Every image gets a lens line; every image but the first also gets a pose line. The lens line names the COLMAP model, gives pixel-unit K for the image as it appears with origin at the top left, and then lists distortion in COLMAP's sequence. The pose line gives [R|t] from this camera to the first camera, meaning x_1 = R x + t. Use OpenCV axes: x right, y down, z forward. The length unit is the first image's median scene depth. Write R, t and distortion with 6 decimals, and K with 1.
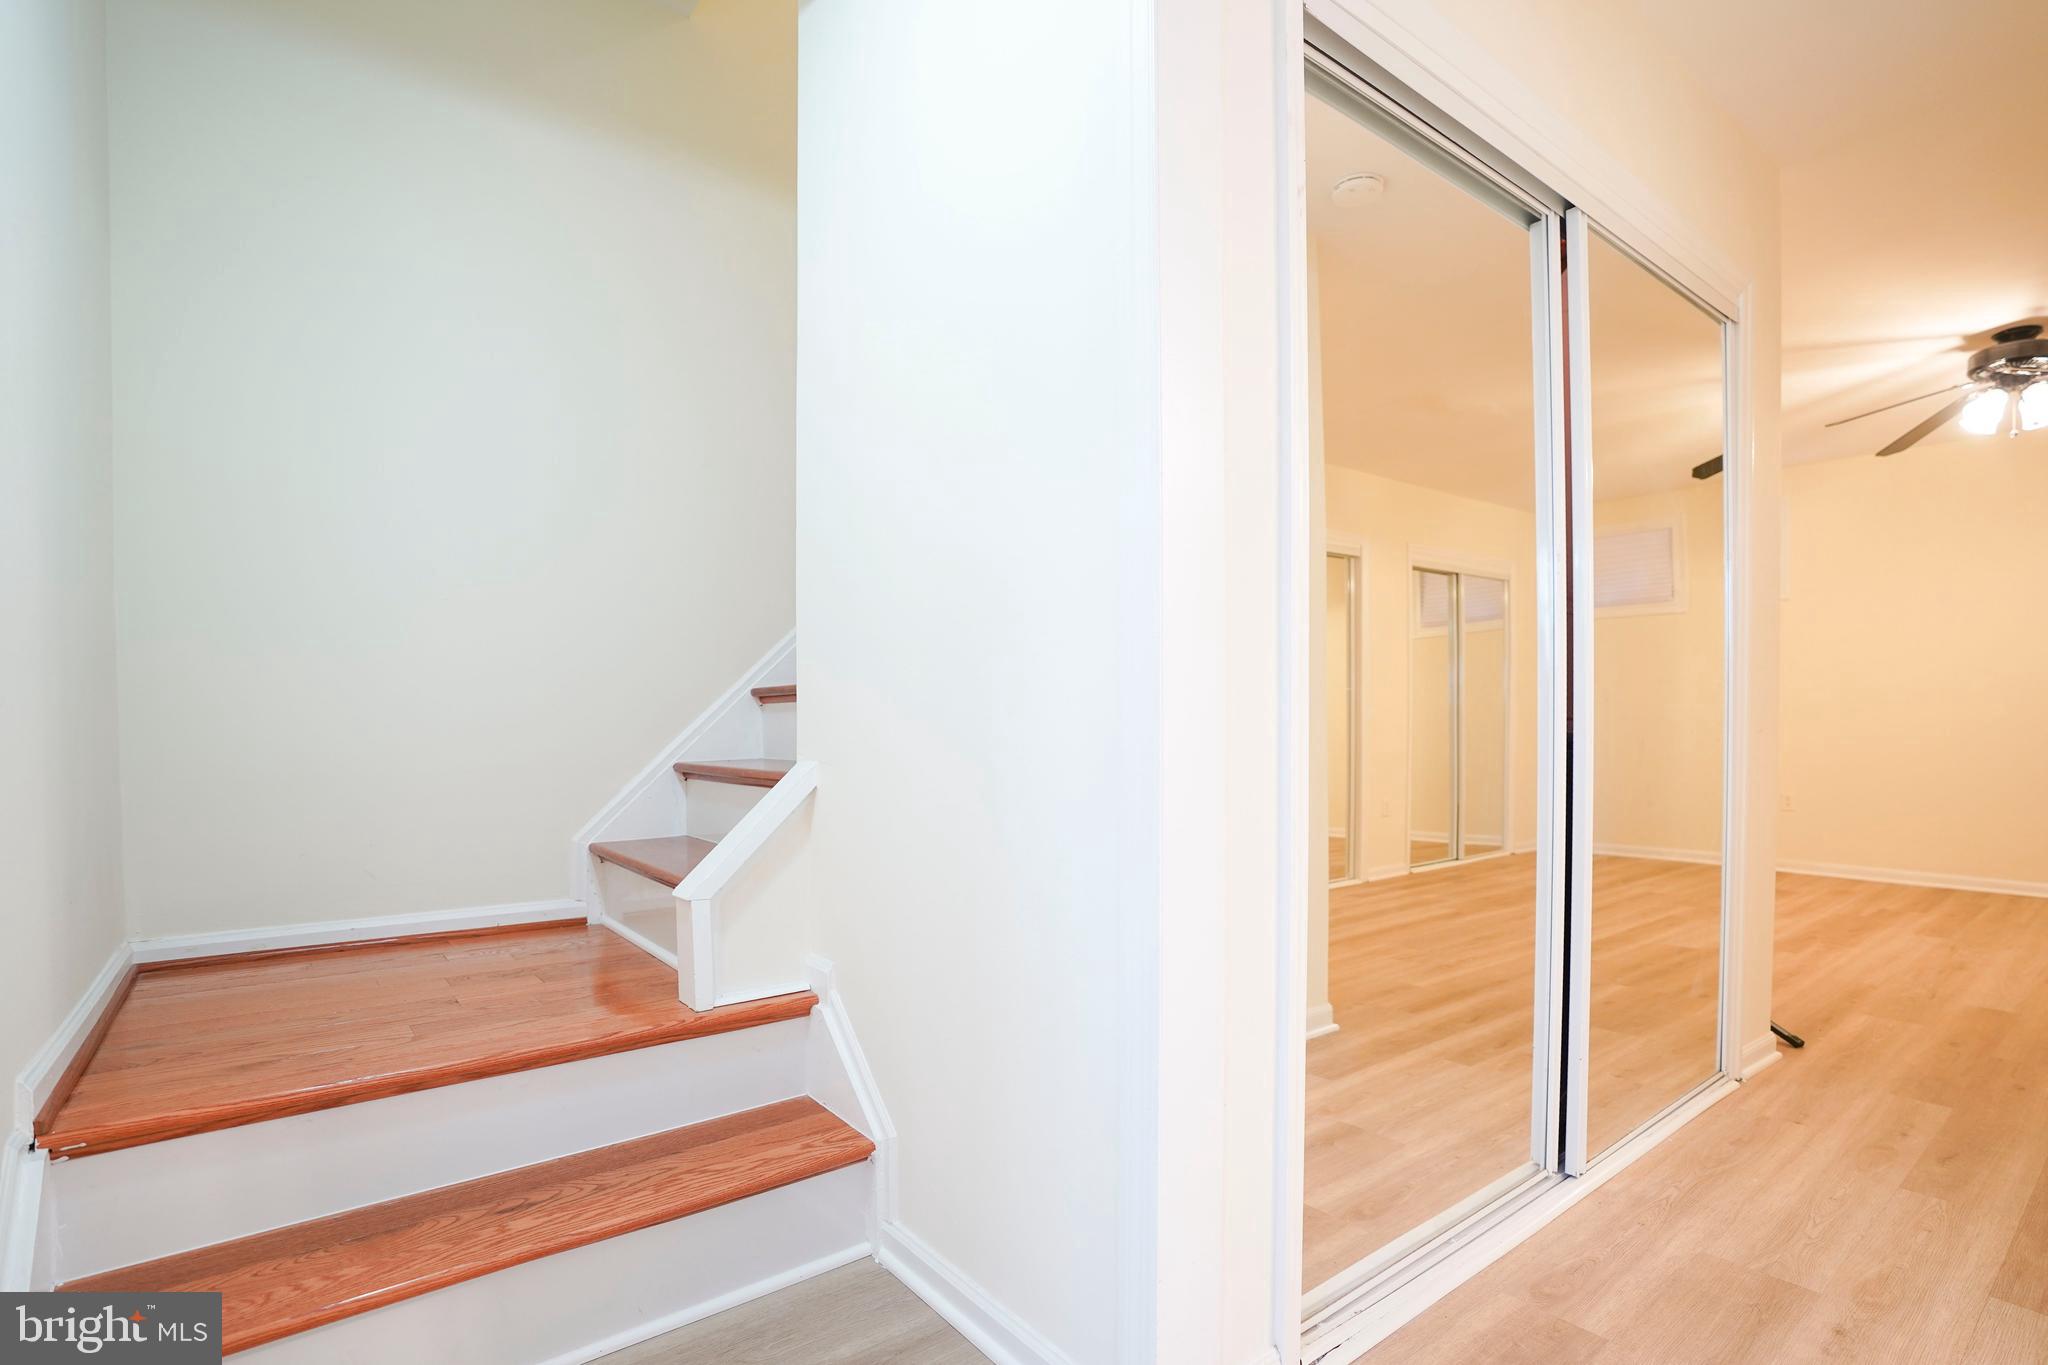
lens RADIAL K [[961.6, 0, 1053.3], [0, 961.6, 754.0], [0, 0, 1]] dist [-0.059140, 0.022280]
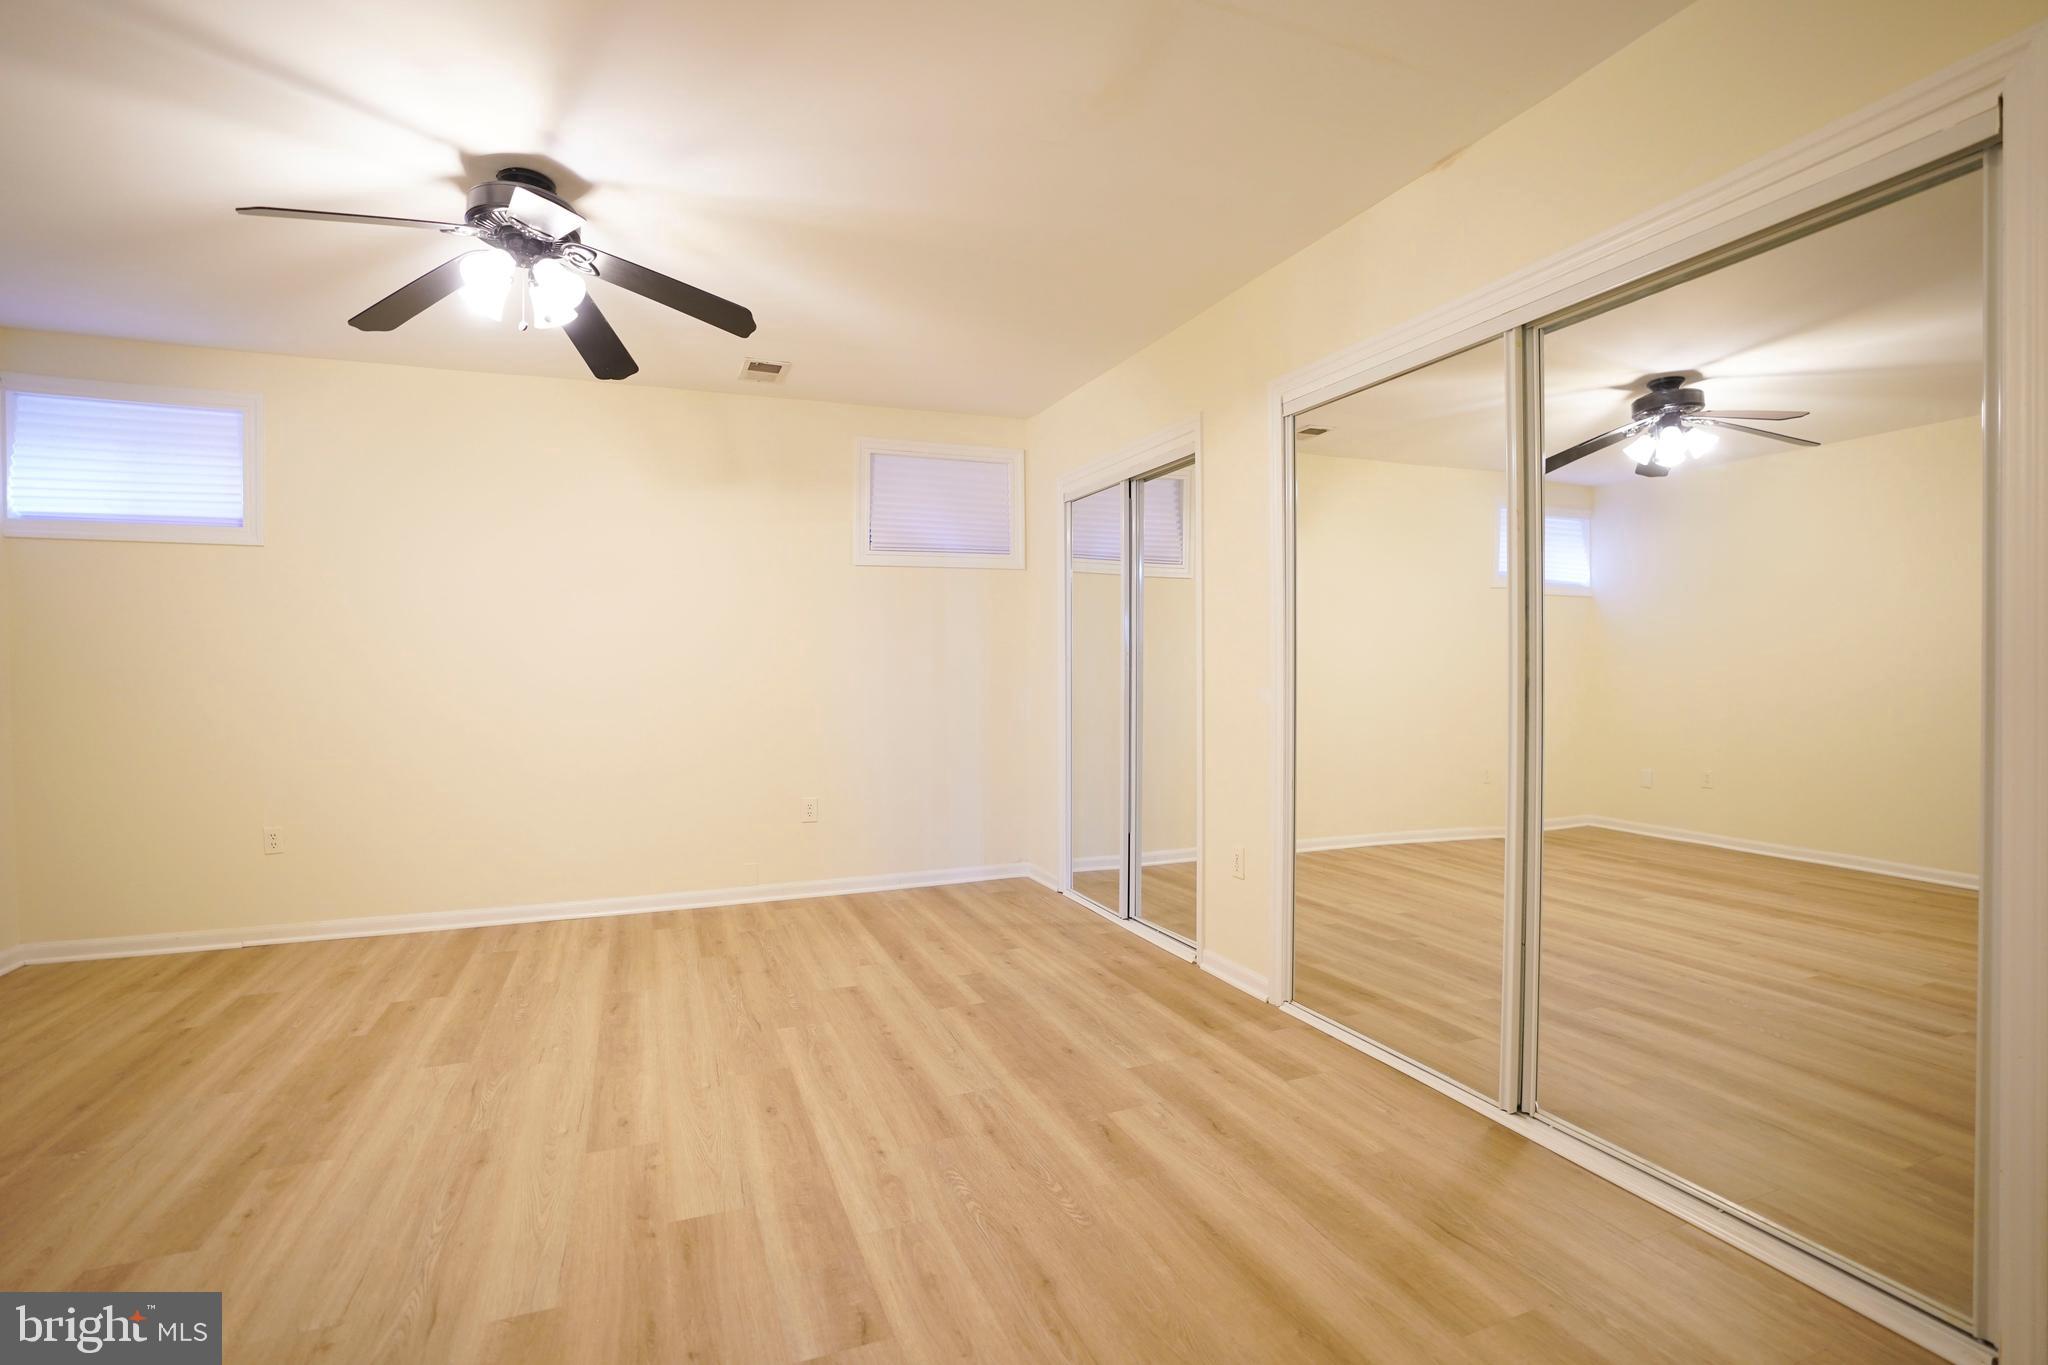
lens RADIAL K [[961.6, 0, 1033.7], [0, 961.6, 673.4], [0, 0, 1]] dist [-0.059140, 0.022280]
pose [[0.276476, -0.007098, 0.960995, 0.727759], [0.035493, 0.999366, -0.002830, -0.119352], [-0.960365, 0.034891, 0.276552, 0.697888]]
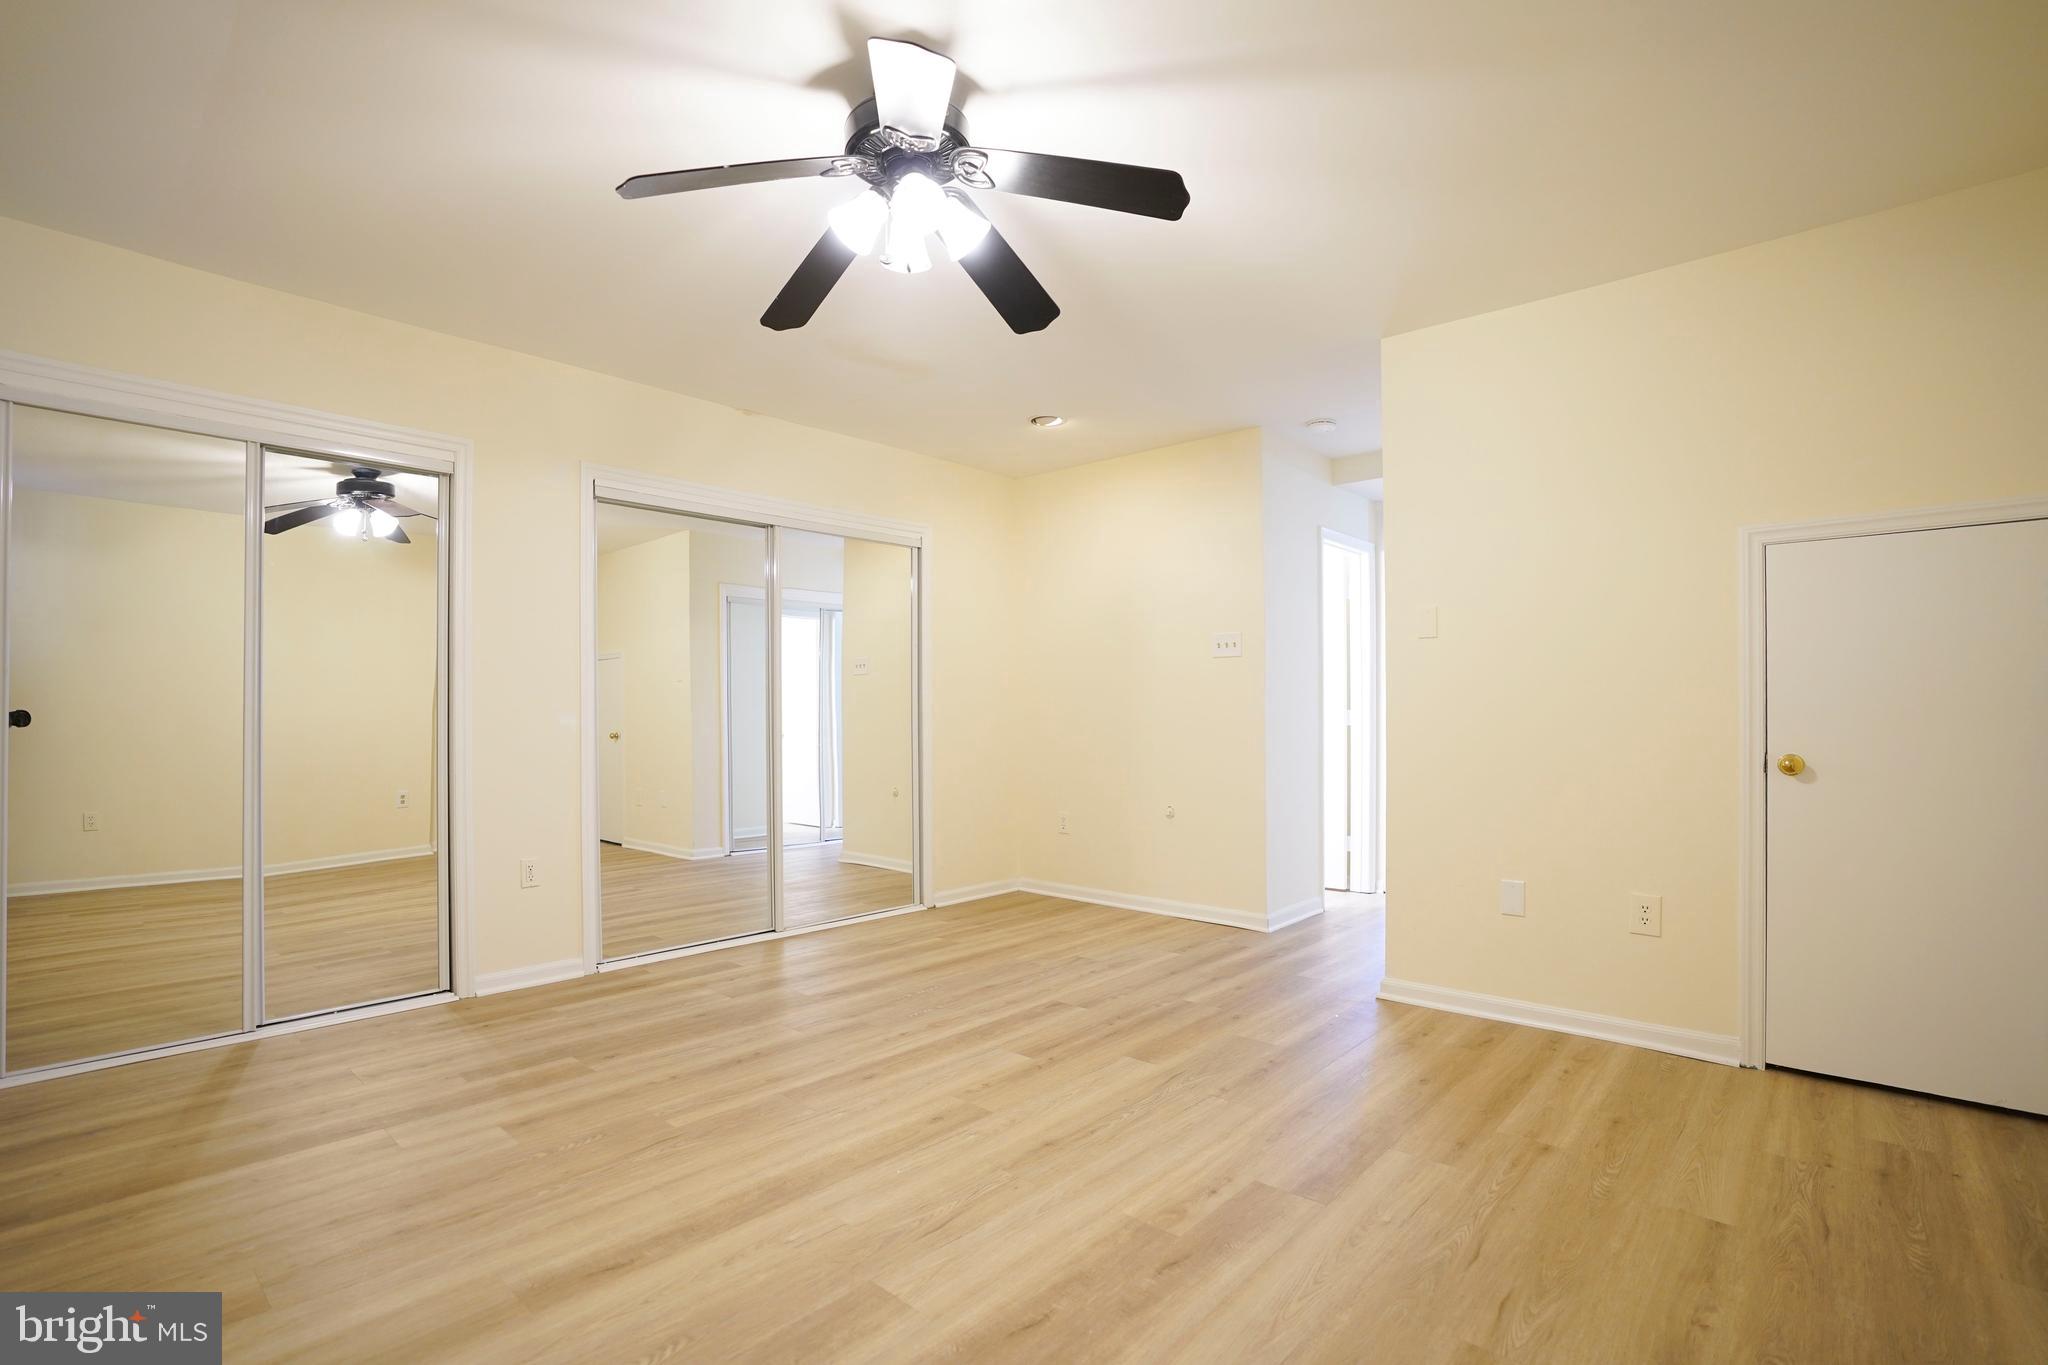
lens RADIAL K [[961.6, 0, 1005.2], [0, 961.6, 702.8], [0, 0, 1]] dist [-0.059140, 0.022280]
pose [[-0.986428, -0.002512, -0.164173, 1.688061], [-0.005351, 0.999844, 0.016850, -0.141348], [0.164105, 0.017500, -0.986288, 2.499628]]
